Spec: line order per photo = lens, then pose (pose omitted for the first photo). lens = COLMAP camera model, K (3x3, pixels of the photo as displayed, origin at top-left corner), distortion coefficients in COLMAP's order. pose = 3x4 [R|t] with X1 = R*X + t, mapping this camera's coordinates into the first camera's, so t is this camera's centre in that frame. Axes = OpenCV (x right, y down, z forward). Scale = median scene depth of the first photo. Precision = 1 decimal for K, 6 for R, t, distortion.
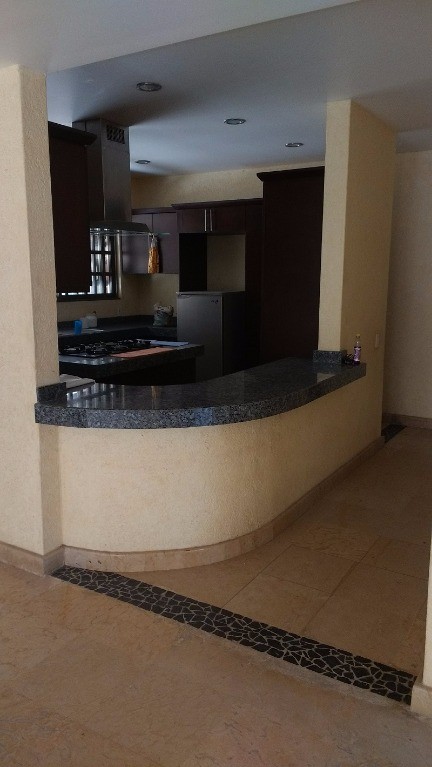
lens RADIAL K [[604.5, 0, 216.0], [0, 604.5, 383.5], [0, 0, 1]] dist [0.110532, -0.188846]
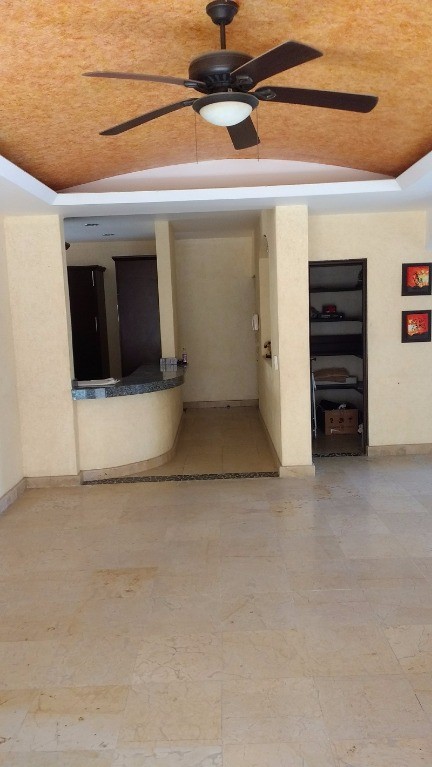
lens RADIAL K [[604.5, 0, 216.0], [0, 604.5, 383.5], [0, 0, 1]] dist [0.110532, -0.188846]
pose [[0.857252, -0.100906, 0.504912, -0.806133], [0.133407, 0.990651, -0.028520, 0.119365], [-0.497314, 0.091808, 0.862699, -0.771196]]
